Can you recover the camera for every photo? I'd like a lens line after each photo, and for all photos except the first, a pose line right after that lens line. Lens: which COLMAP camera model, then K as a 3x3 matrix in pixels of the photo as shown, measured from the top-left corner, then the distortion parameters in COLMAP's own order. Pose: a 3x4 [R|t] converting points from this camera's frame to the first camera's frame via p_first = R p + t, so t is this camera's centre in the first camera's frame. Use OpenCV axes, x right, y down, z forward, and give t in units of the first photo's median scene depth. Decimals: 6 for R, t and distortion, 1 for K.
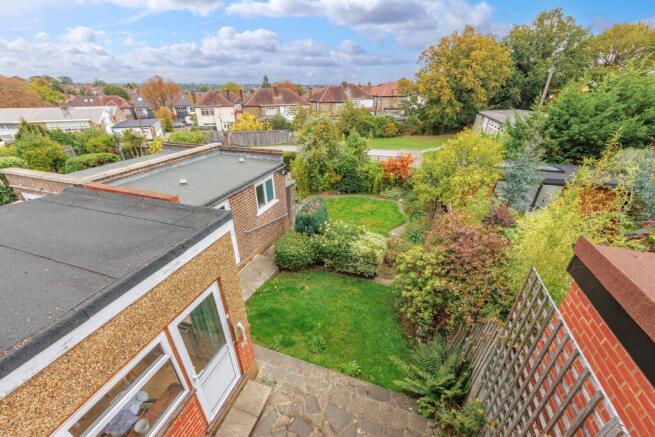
lens RADIAL K [[246.2, 0, 339.5], [0, 246.2, 224.0], [0, 0, 1]] dist [0.000979, -0.000045]
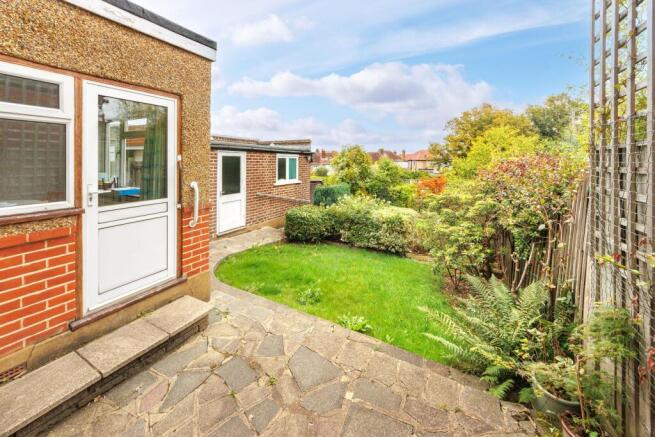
lens RADIAL K [[239.7, 0, 338.2], [0, 239.7, 141.2], [0, 0, 1]] dist [0.000082, -0.000010]
pose [[0.989276, -0.023993, -0.144073, 0.057860], [-0.043888, 0.891998, -0.449903, 0.257813], [0.139307, 0.451402, 0.881380, 0.154548]]
